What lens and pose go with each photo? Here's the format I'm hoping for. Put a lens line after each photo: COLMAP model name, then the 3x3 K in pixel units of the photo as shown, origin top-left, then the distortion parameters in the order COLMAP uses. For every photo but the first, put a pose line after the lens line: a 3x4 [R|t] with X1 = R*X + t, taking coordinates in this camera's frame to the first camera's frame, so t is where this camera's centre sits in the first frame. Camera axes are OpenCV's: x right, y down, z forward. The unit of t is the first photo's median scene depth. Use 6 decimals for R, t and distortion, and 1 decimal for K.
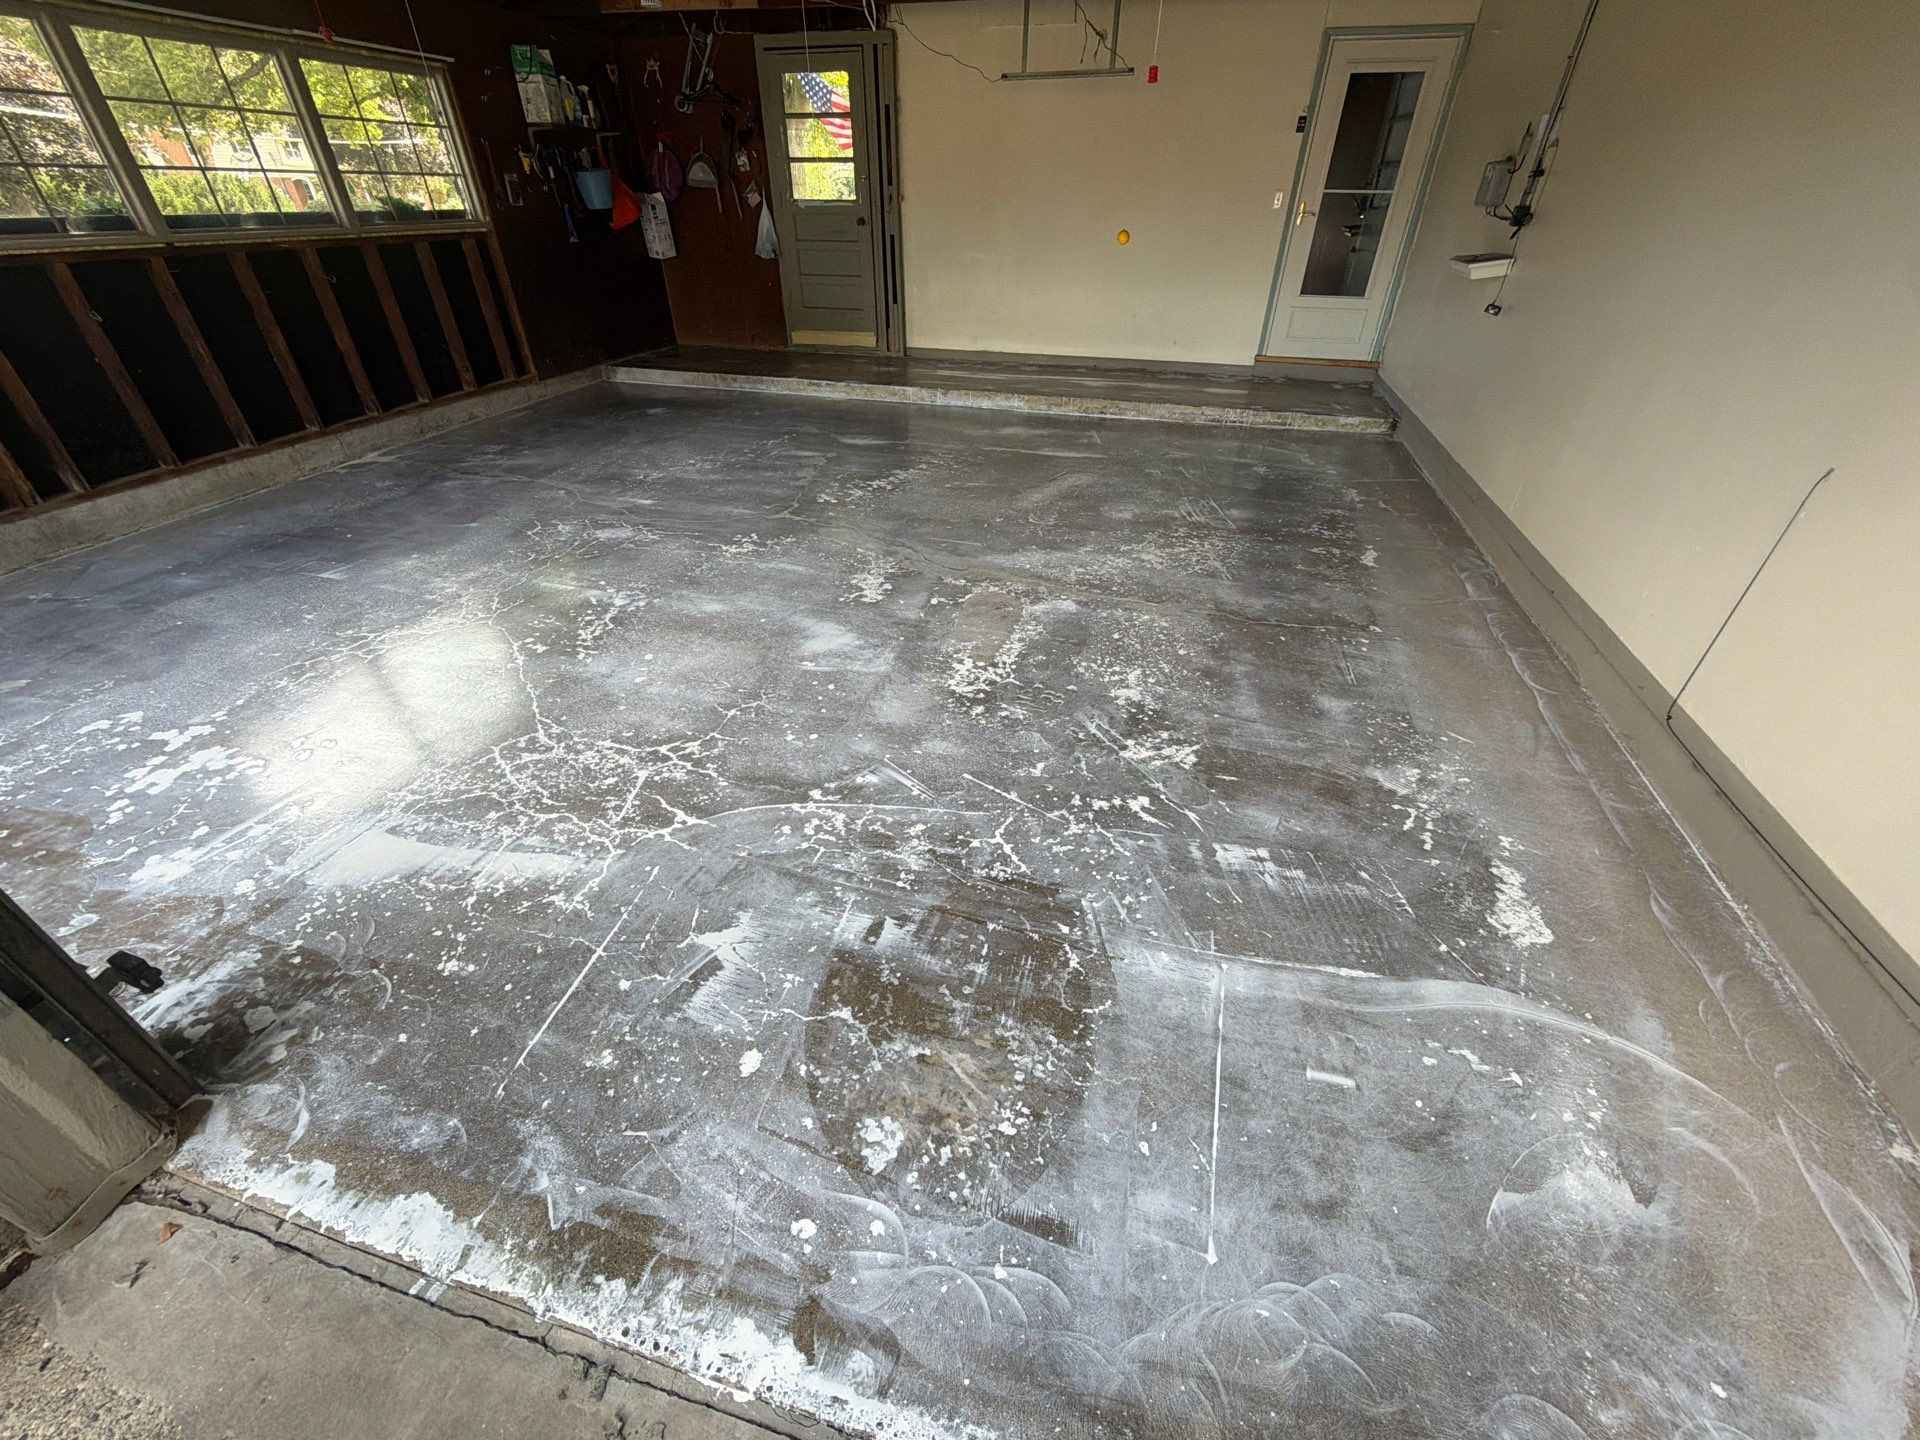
lens RADIAL K [[761.7, 0, 960.0], [0, 761.7, 720.0], [0, 0, 1]] dist [0.000720, -0.000235]
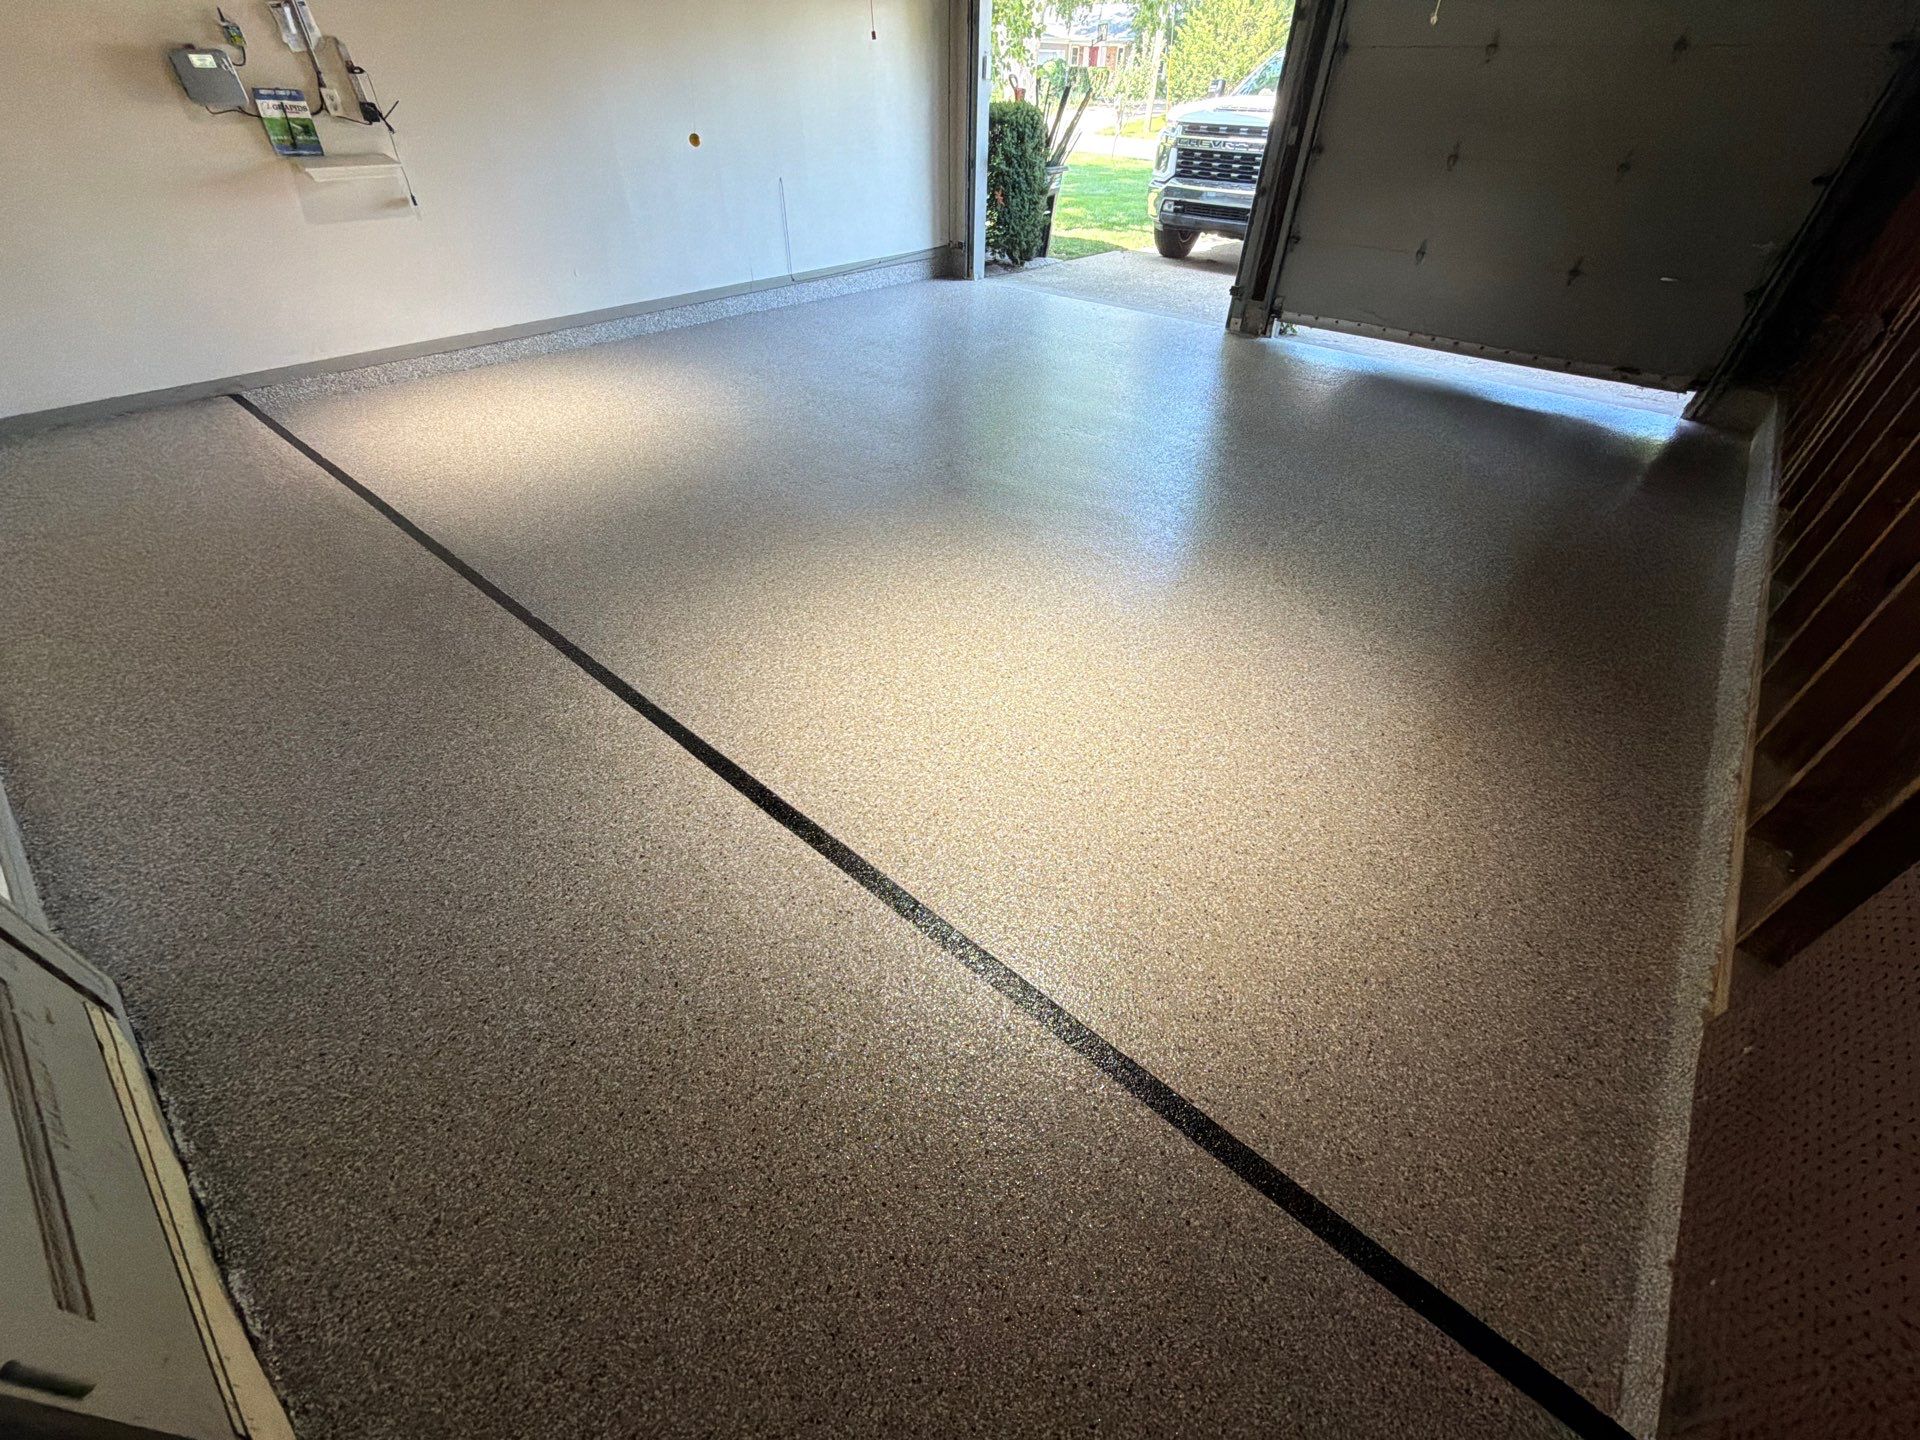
lens RADIAL K [[761.7, 0, 960.0], [0, 761.7, 720.0], [0, 0, 1]] dist [0.000720, -0.000235]
pose [[-0.903483, -0.290360, 0.315292, -0.425544], [0.228352, 0.296437, 0.927351, -0.821089], [-0.362730, 0.909844, -0.201521, 1.143772]]
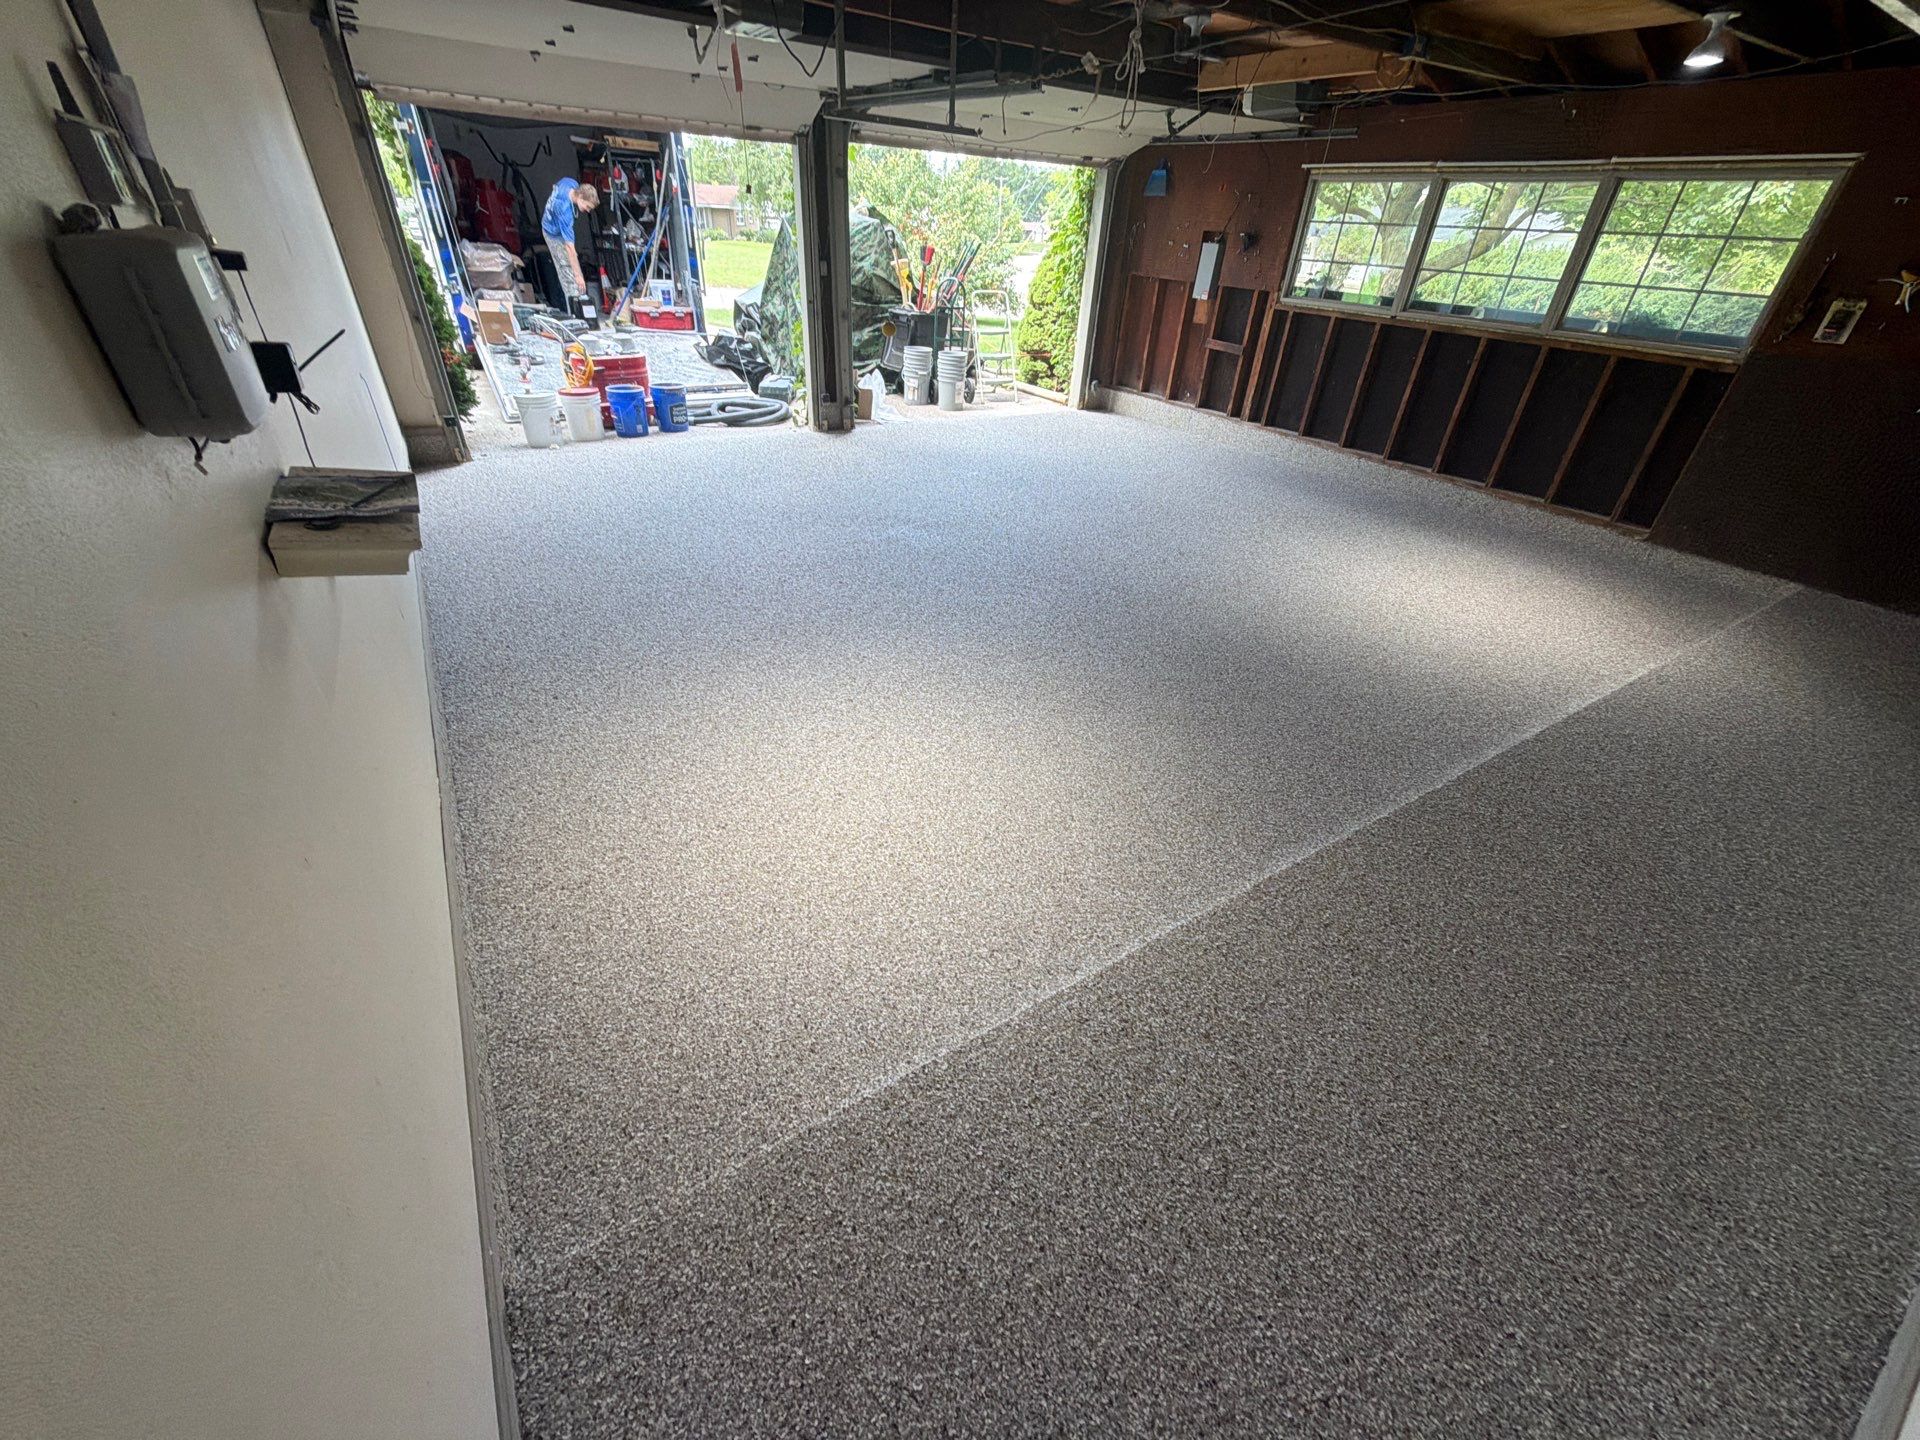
lens RADIAL K [[766.5, 0, 960.0], [0, 766.5, 720.0], [0, 0, 1]] dist [0.003641, -0.000083]
pose [[-0.676253, 0.369115, -0.637523, 0.544258], [-0.462143, 0.461365, 0.757342, -0.692053], [0.573677, 0.806782, -0.141415, 0.935476]]
